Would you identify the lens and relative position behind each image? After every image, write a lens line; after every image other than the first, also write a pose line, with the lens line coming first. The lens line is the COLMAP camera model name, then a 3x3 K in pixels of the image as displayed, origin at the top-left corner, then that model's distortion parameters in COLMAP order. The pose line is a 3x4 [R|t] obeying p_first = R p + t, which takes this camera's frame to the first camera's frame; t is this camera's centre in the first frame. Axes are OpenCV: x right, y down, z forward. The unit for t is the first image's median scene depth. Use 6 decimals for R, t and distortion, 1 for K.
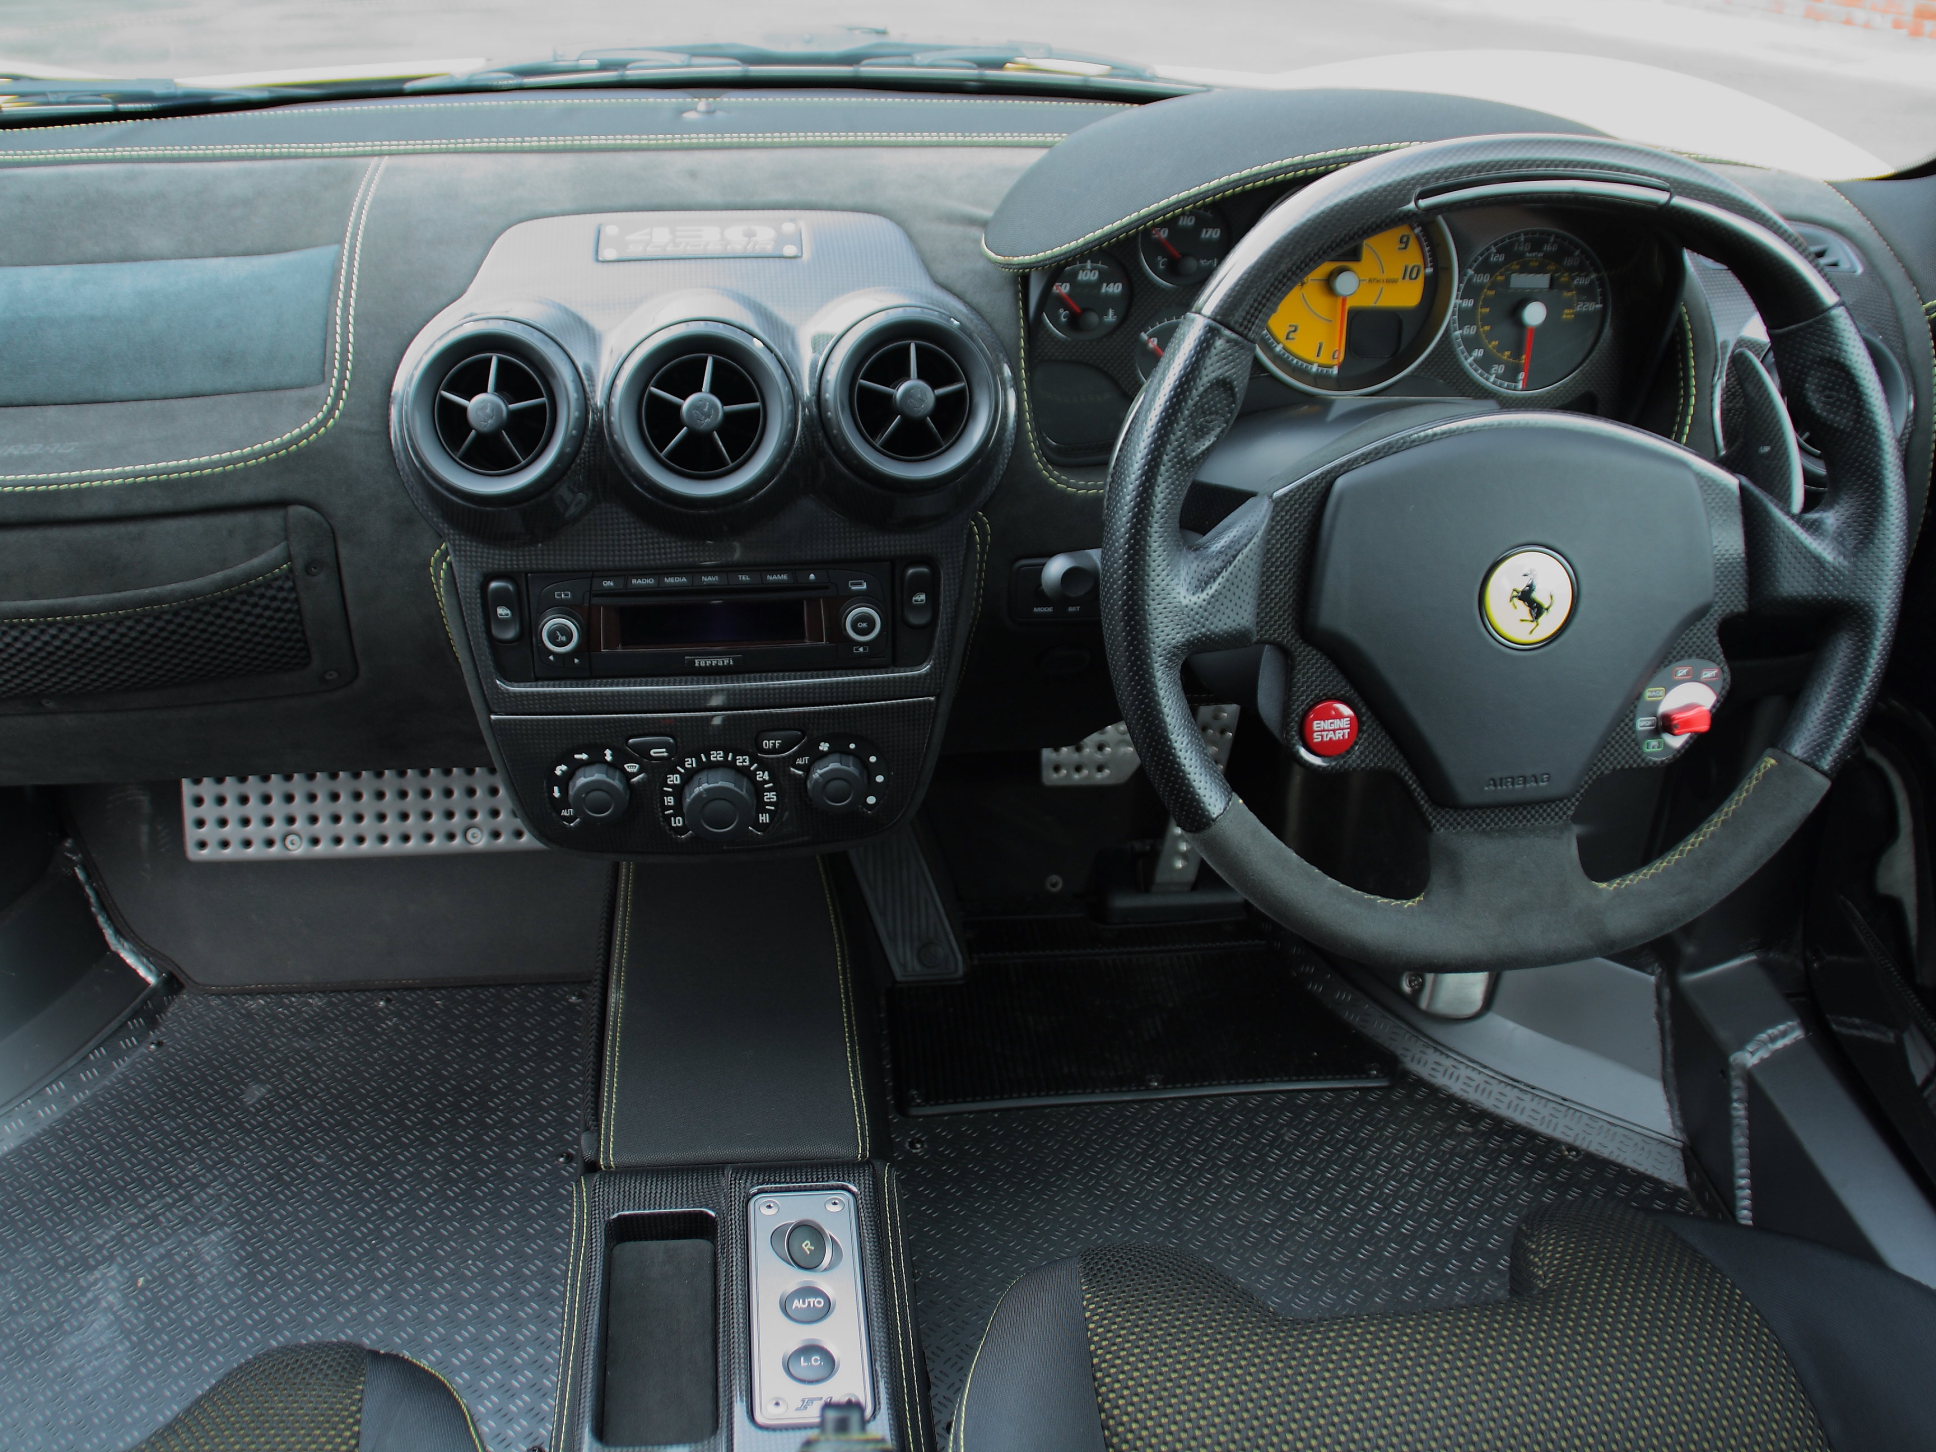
lens RADIAL K [[1783.7, 0, 968.0], [0, 1783.7, 726.0], [0, 0, 1]] dist [-0.164066, 0.117643]
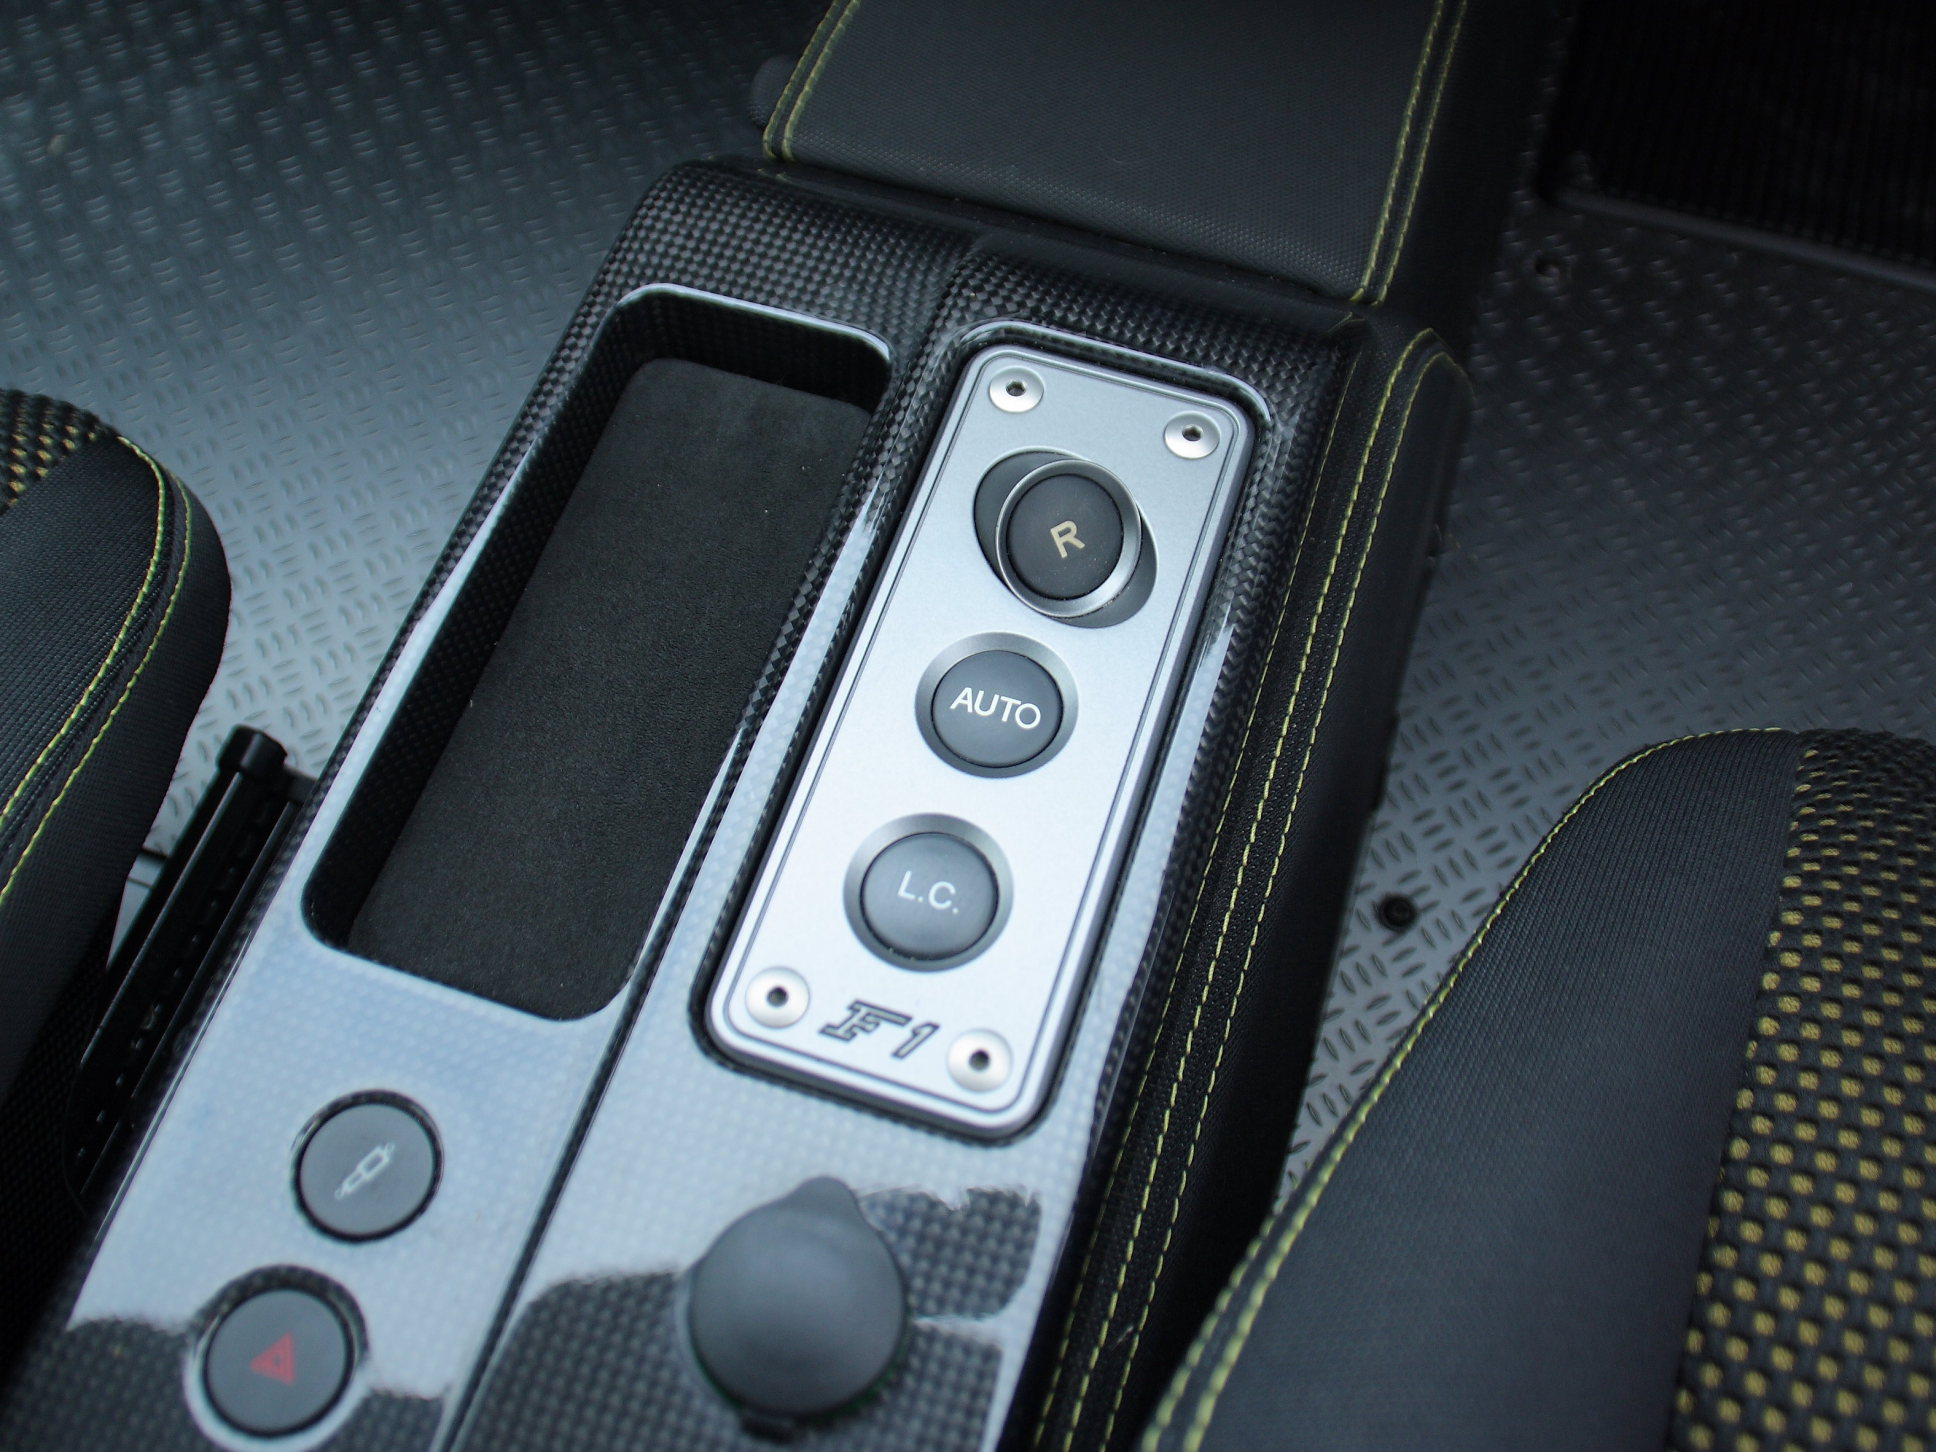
lens RADIAL K [[1783.7, 0, 968.0], [0, 1783.7, 726.0], [0, 0, 1]] dist [-0.164066, 0.117643]
pose [[0.894827, 0.362426, -0.260640, -0.003219], [-0.160475, 0.805974, 0.569784, 0.125365], [0.416573, -0.468032, 0.779367, 0.683165]]
